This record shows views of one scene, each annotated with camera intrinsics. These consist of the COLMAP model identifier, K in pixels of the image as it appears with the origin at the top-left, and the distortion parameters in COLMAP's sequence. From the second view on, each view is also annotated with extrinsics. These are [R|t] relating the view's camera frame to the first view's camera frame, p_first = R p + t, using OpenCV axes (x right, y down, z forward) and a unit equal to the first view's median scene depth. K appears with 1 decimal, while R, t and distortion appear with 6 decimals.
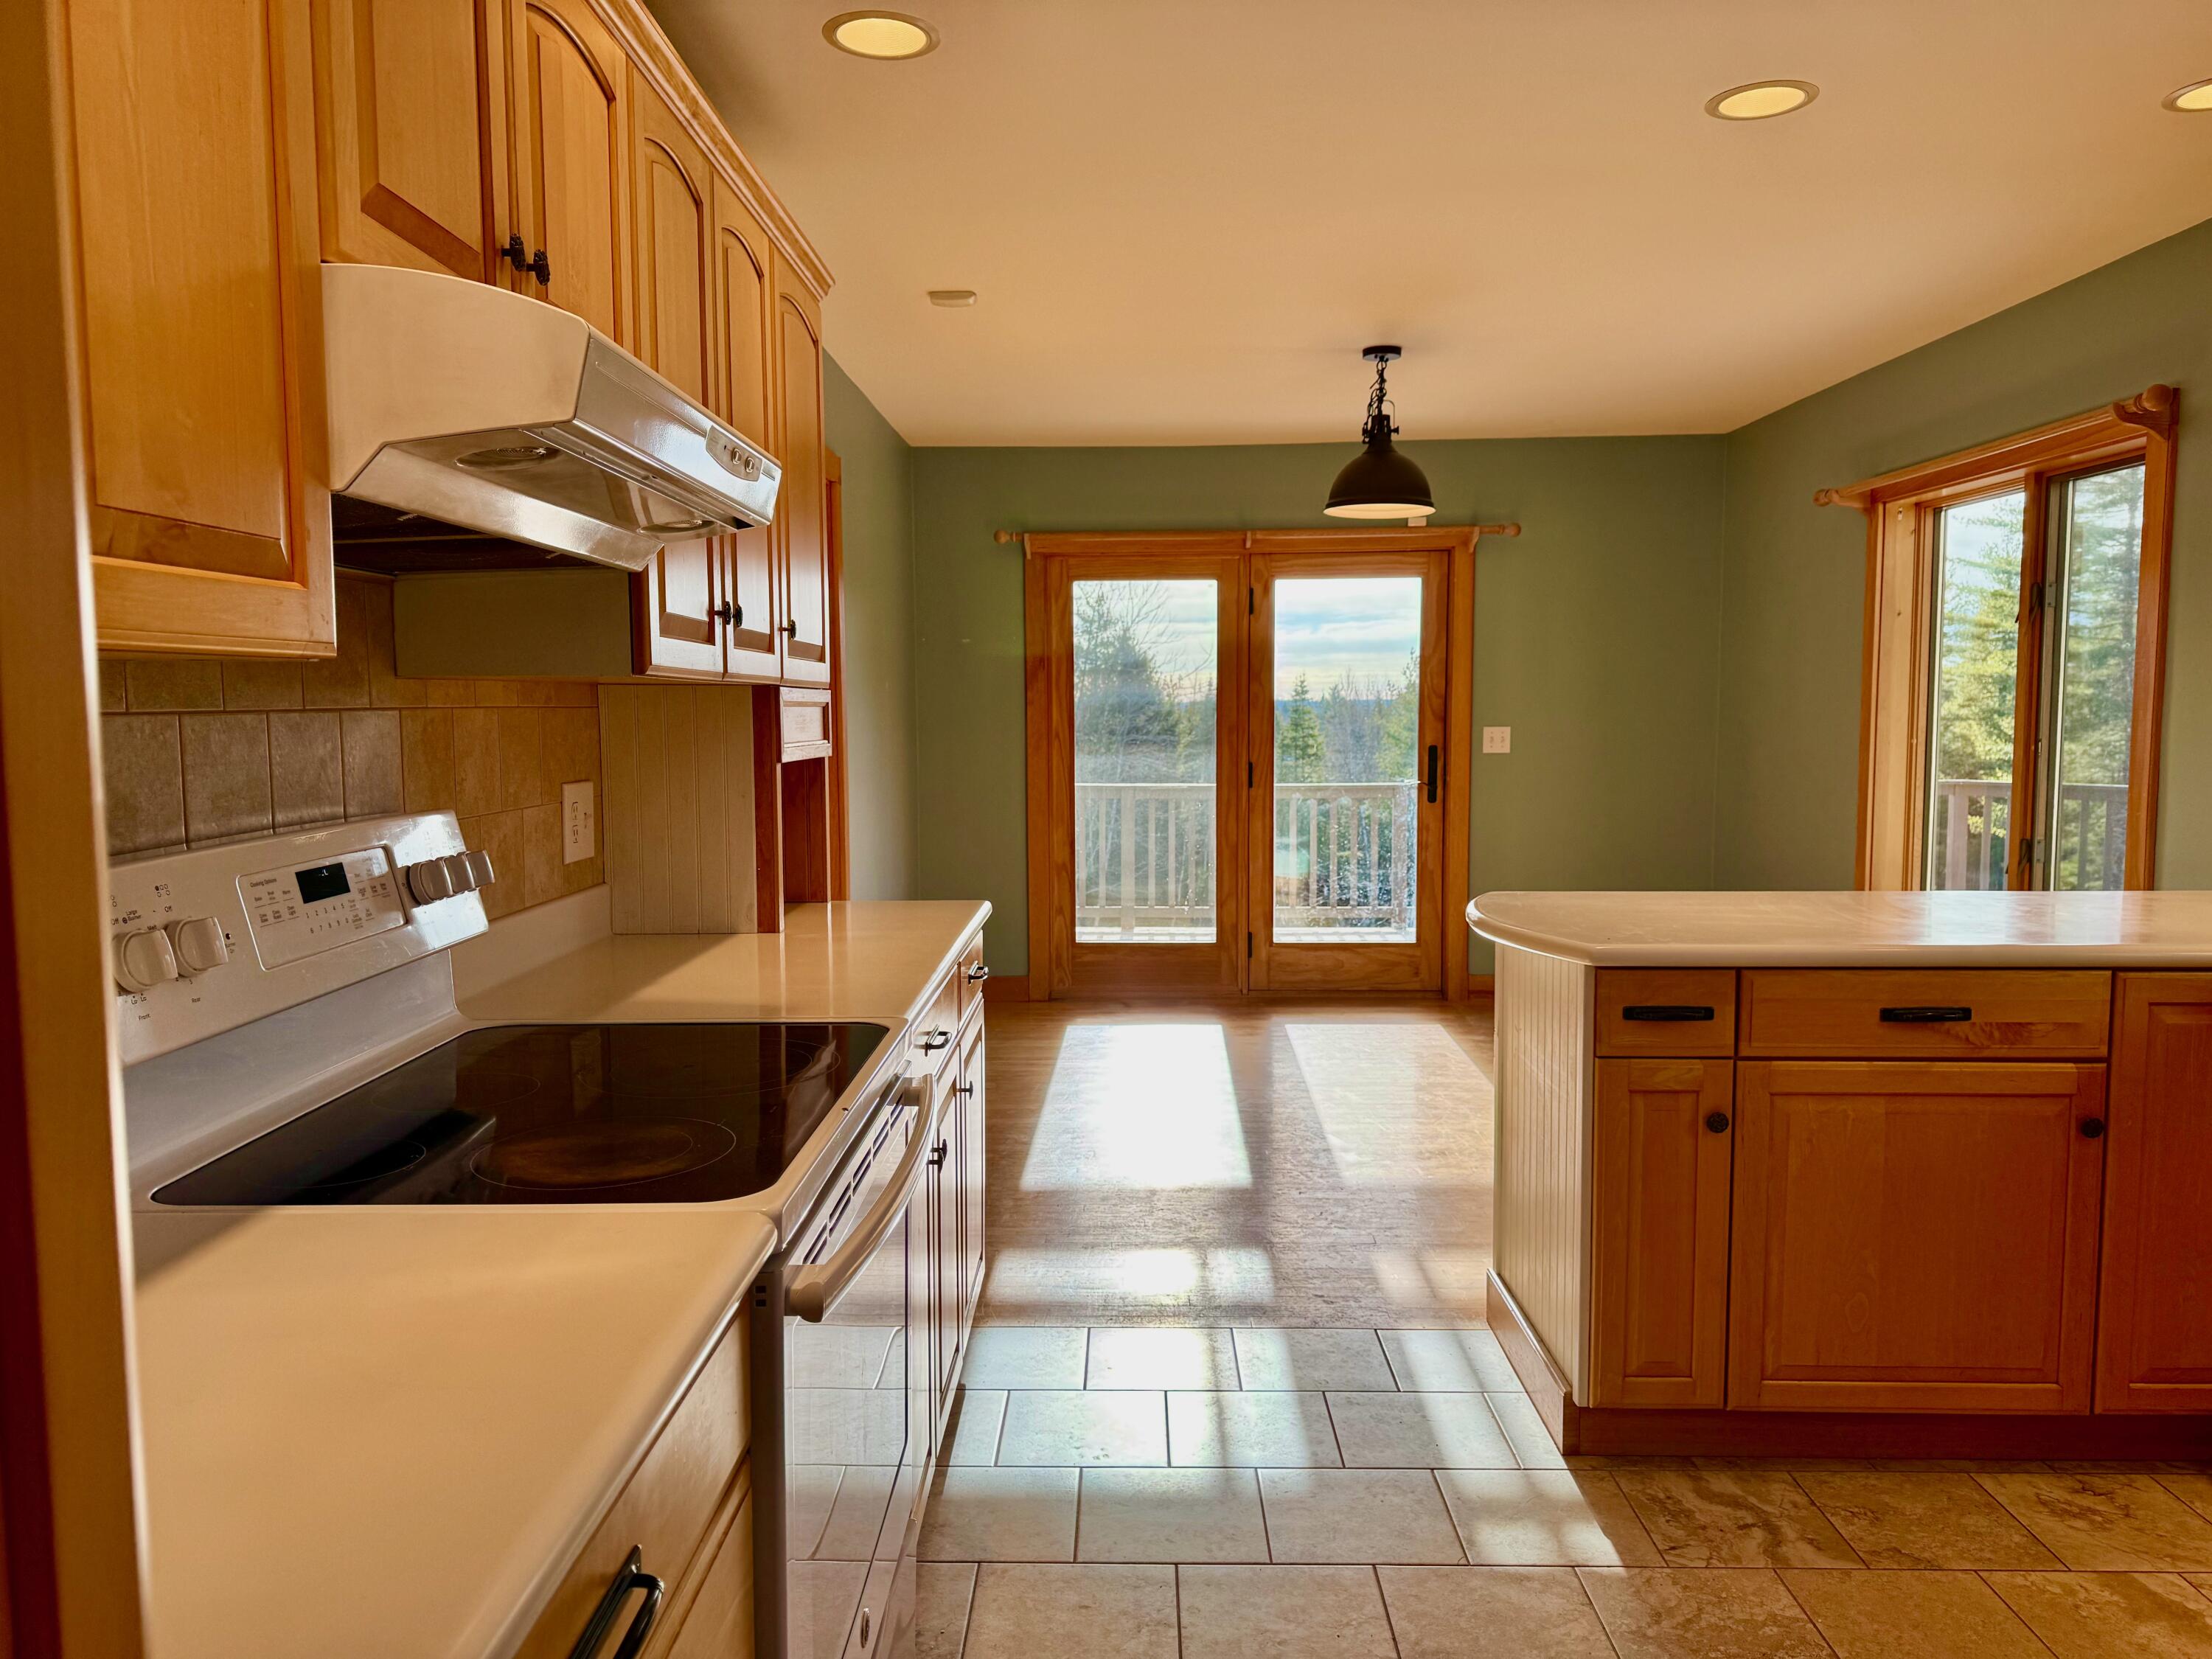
lens RADIAL K [[1547.7, 0, 1085.4], [0, 1547.7, 823.6], [0, 0, 1]] dist [-0.000262, -0.011179]
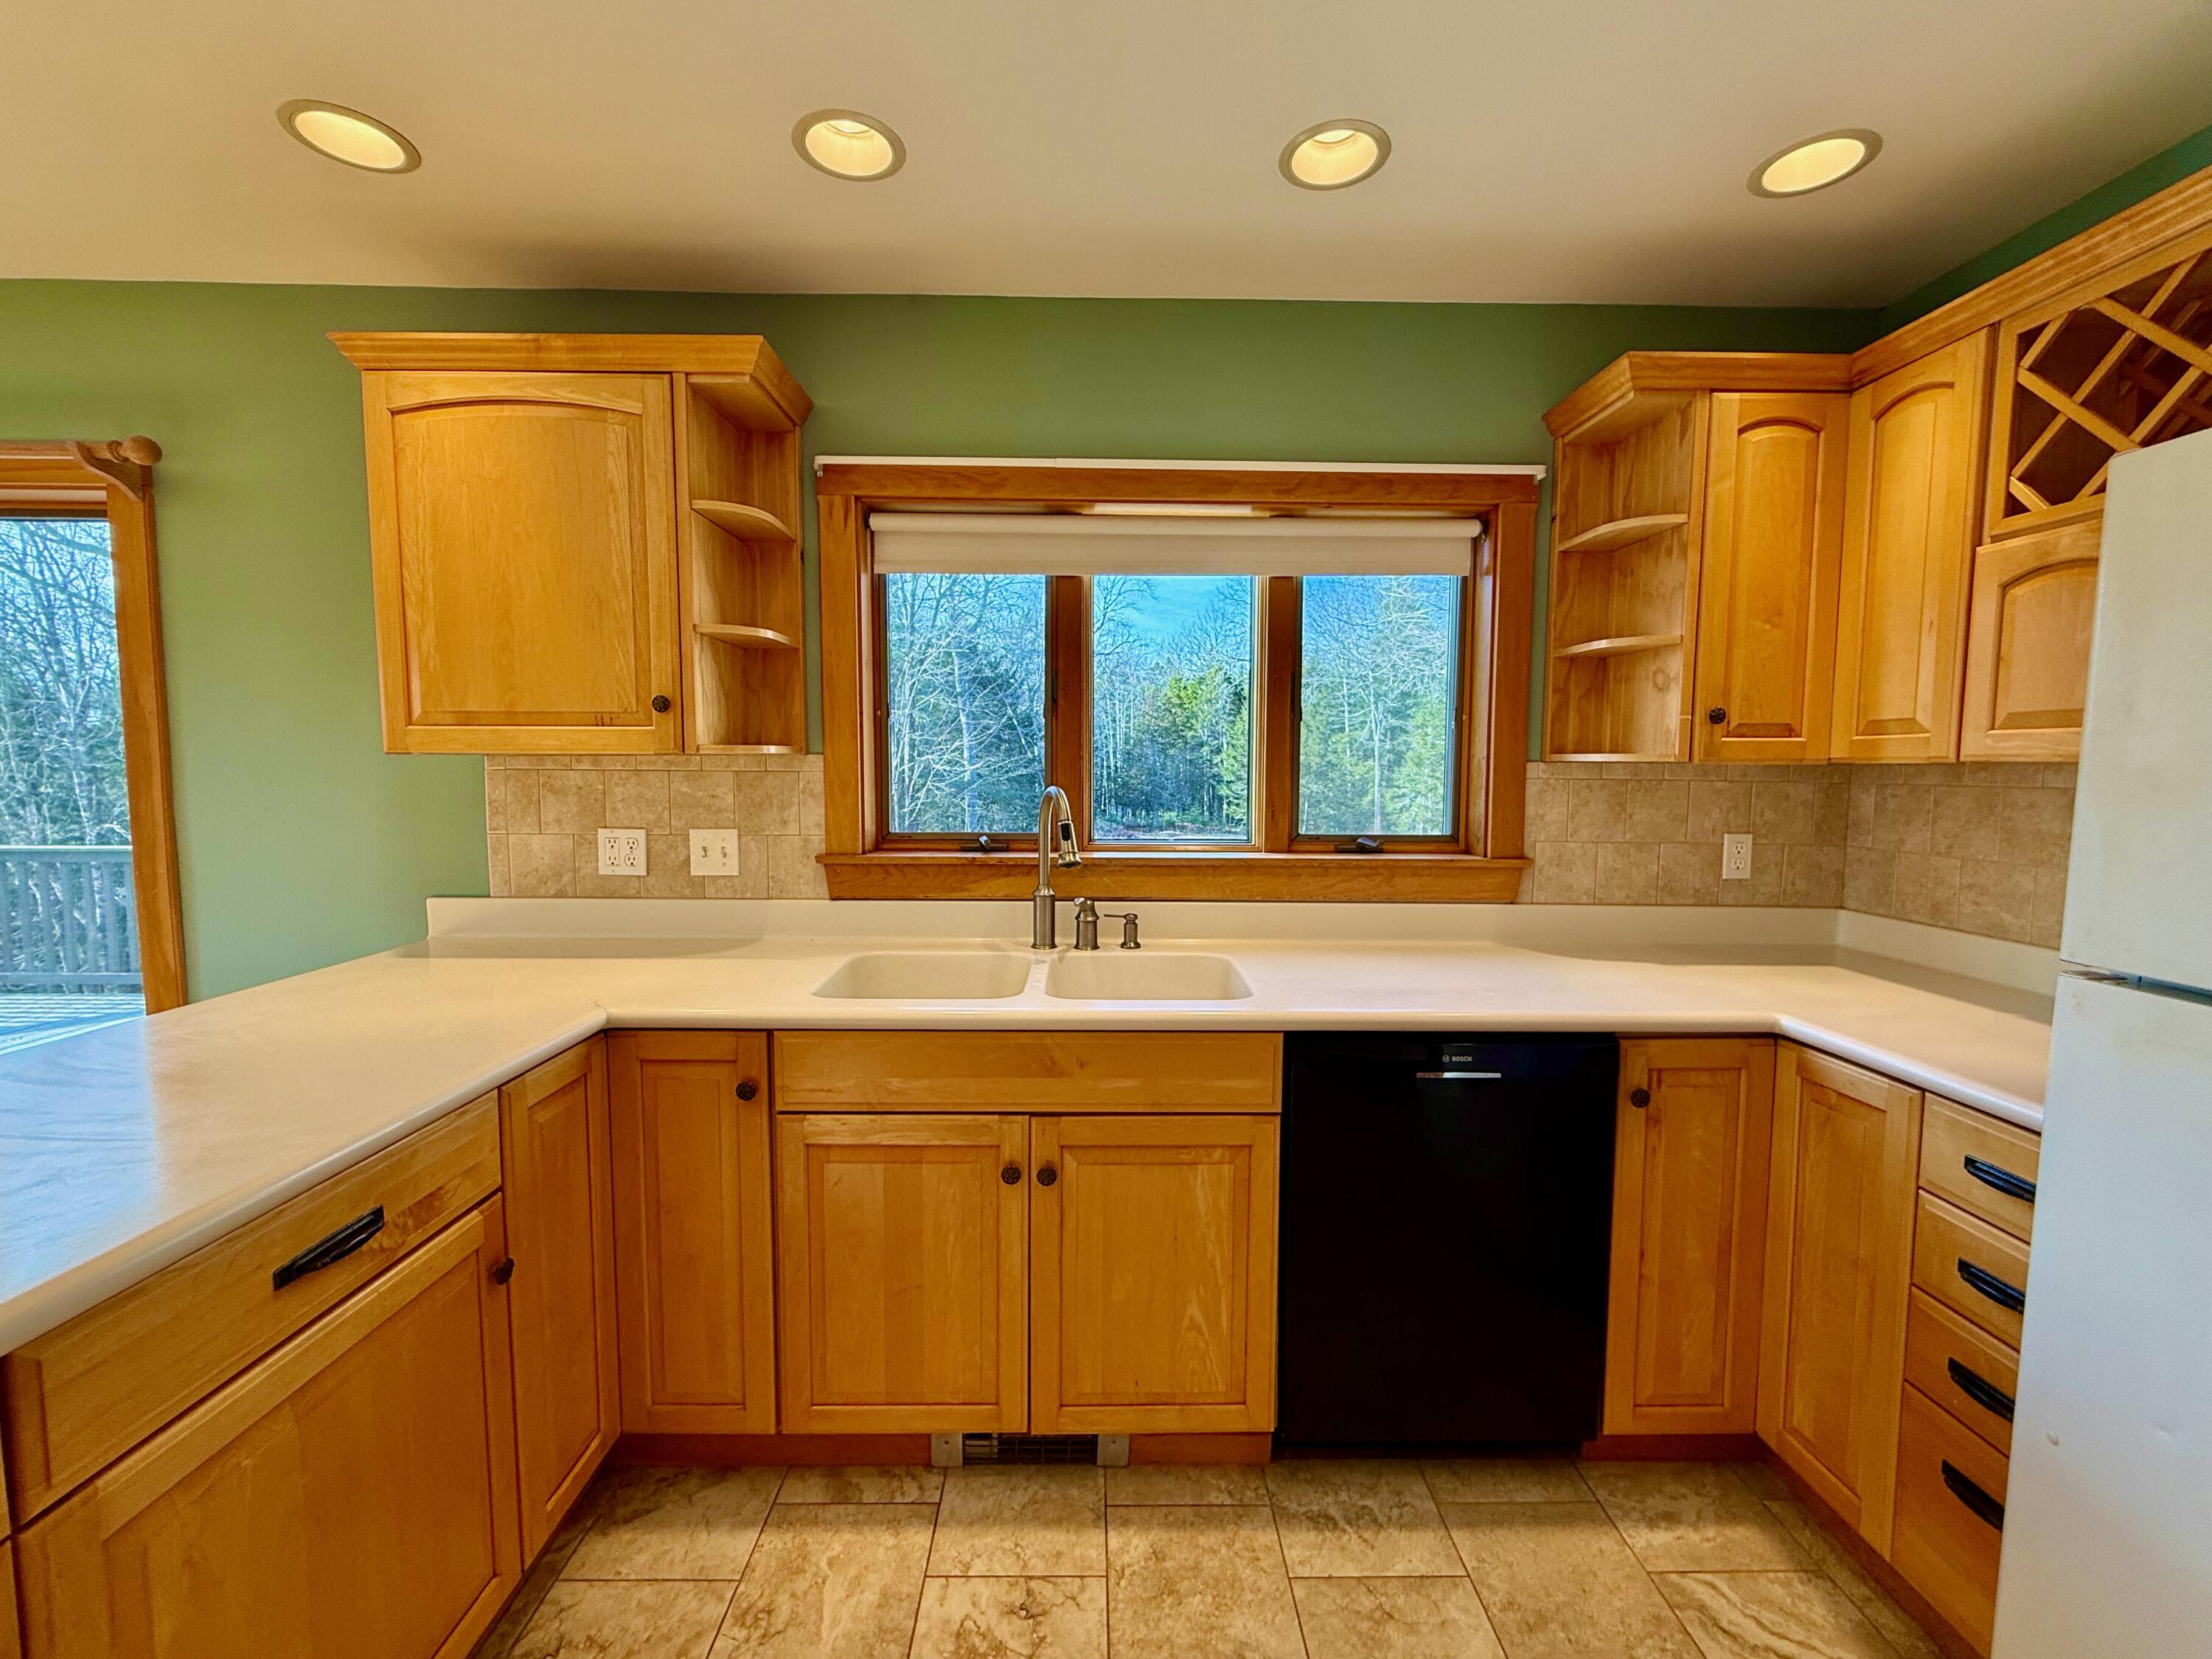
lens RADIAL K [[919.6, 0, 1106.0], [0, 919.6, 829.5], [0, 0, 1]] dist [-0.000196, -0.000050]
pose [[-0.044623, -0.069374, 0.996592, 0.092737], [0.074163, 0.994603, 0.072556, -0.043234], [-0.996247, 0.077148, -0.039237, 0.450152]]
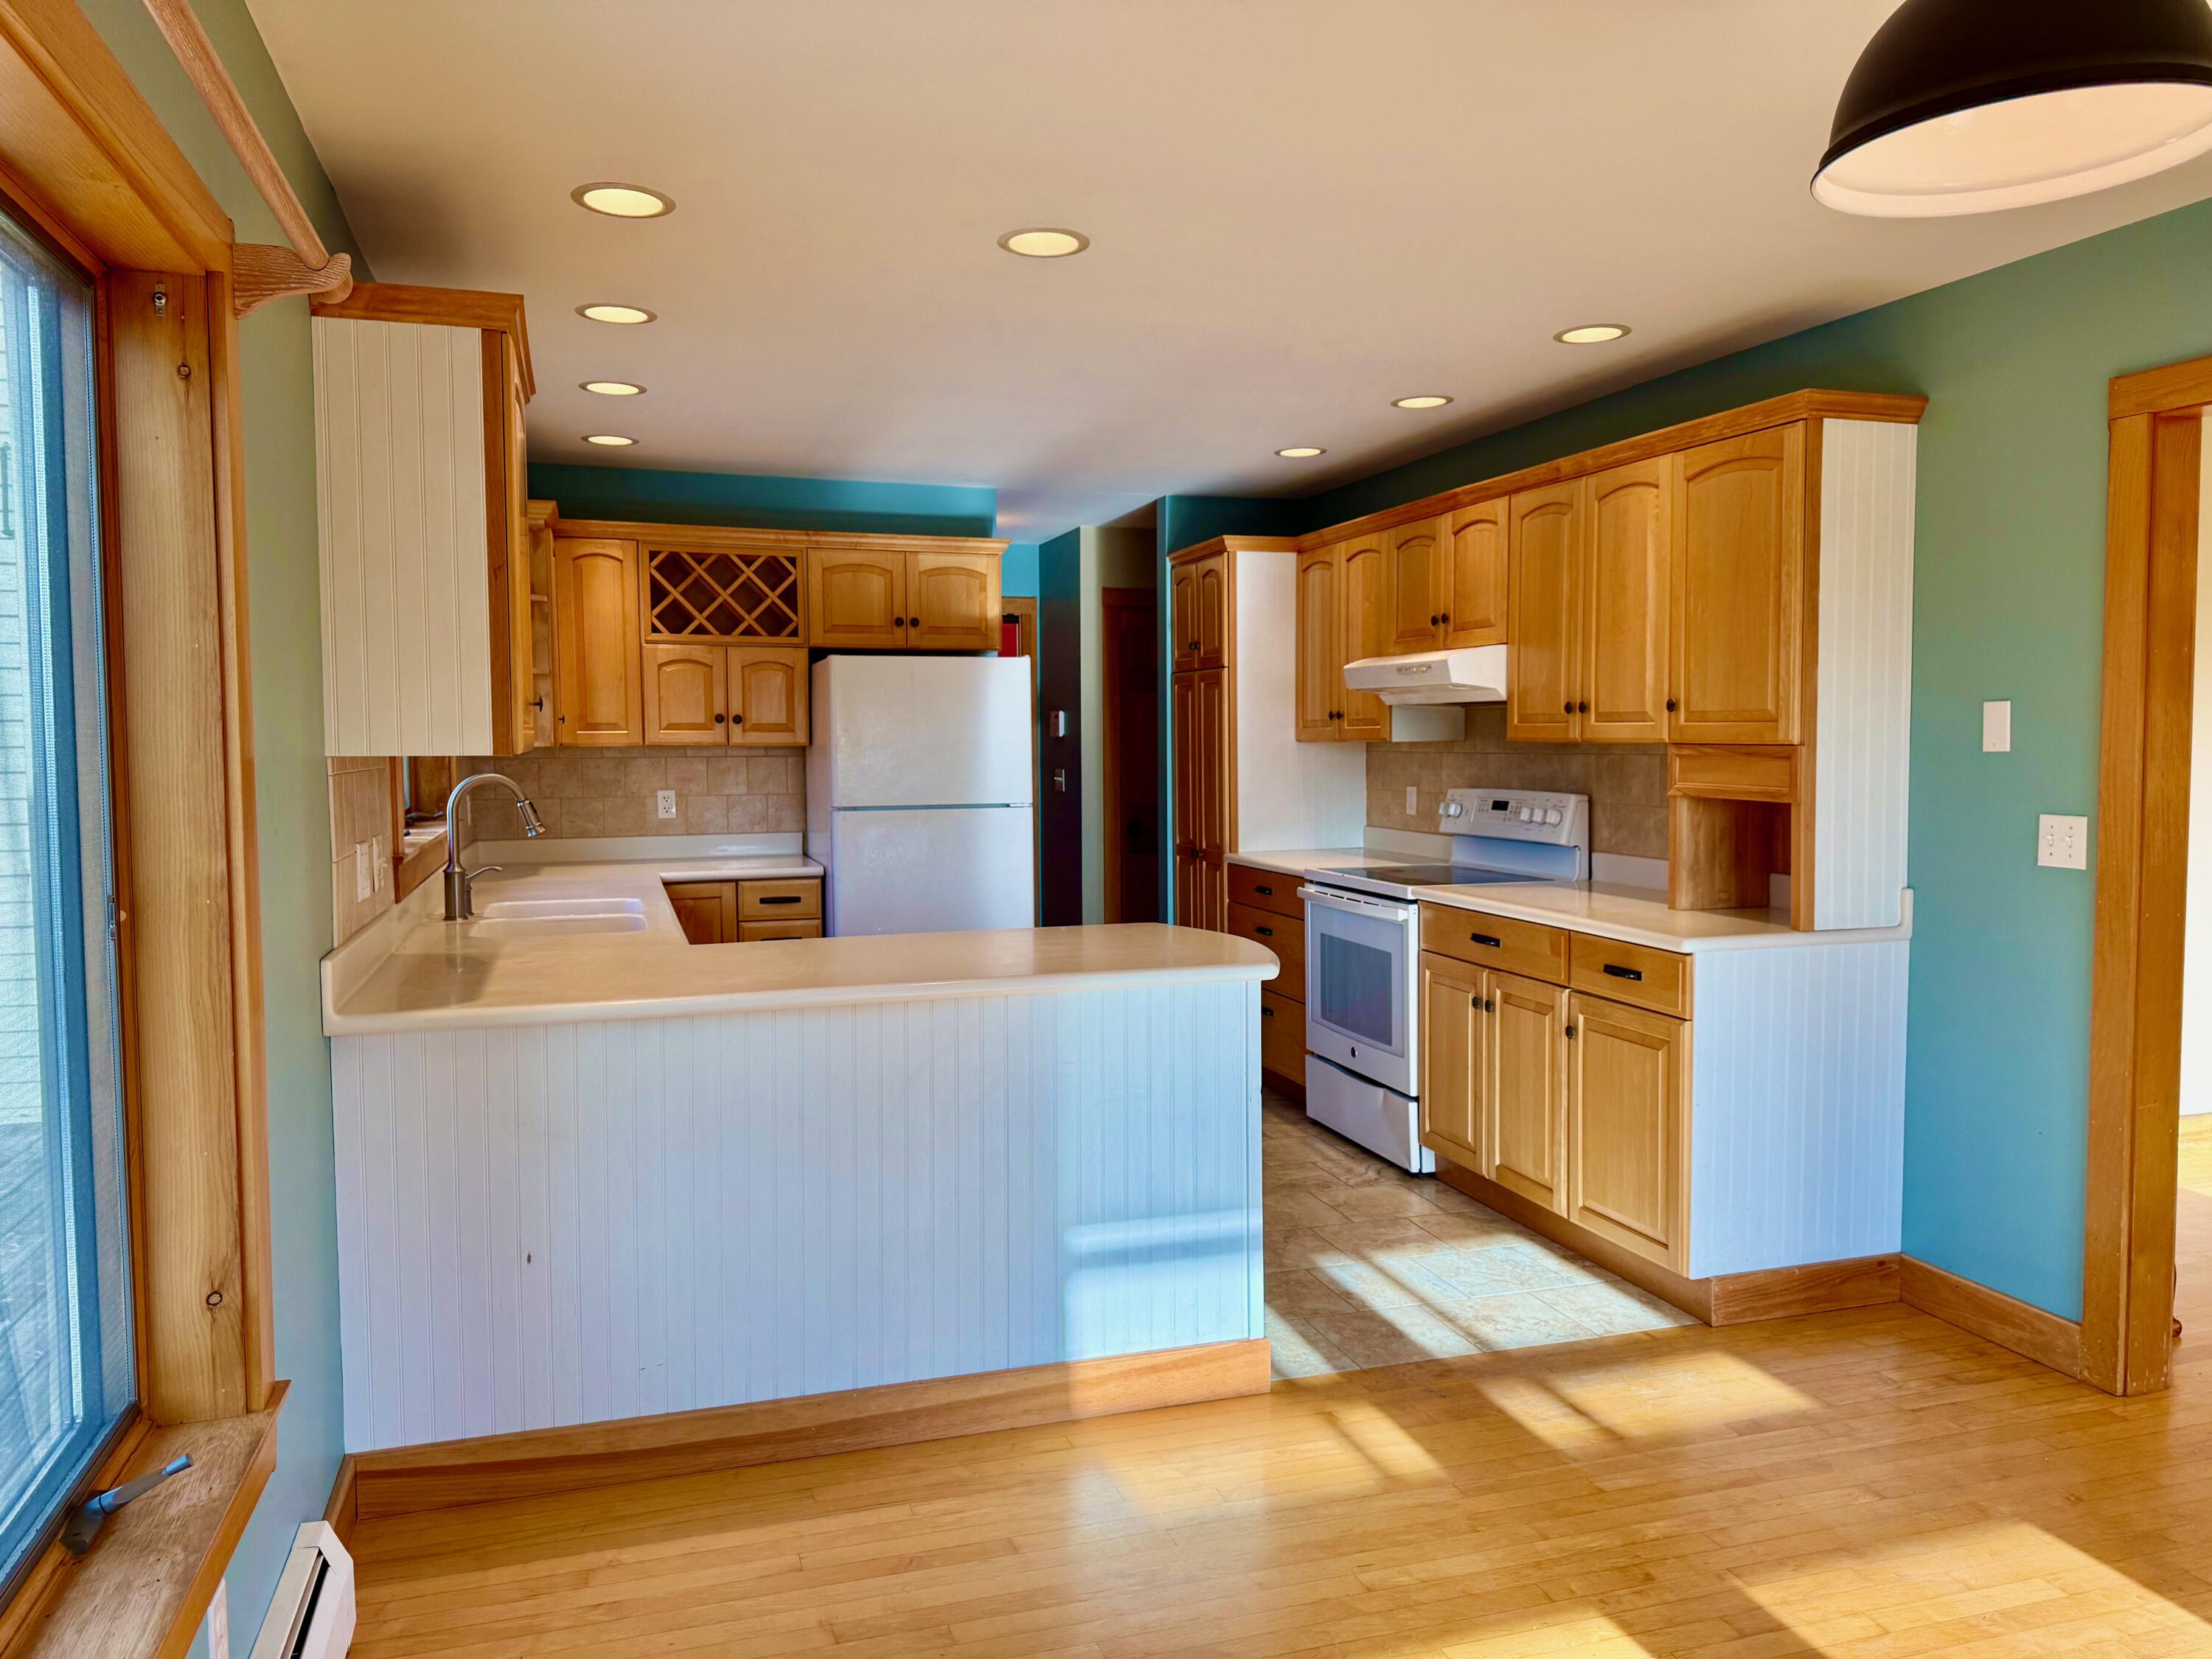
lens RADIAL K [[1547.7, 0, 1085.4], [0, 1547.7, 823.6], [0, 0, 1]] dist [-0.000262, -0.011179]
pose [[-0.945027, 0.031594, -0.325463, 0.502828], [-0.014882, 0.990134, 0.139328, -0.134824], [0.326654, 0.136512, -0.935233, 1.390868]]
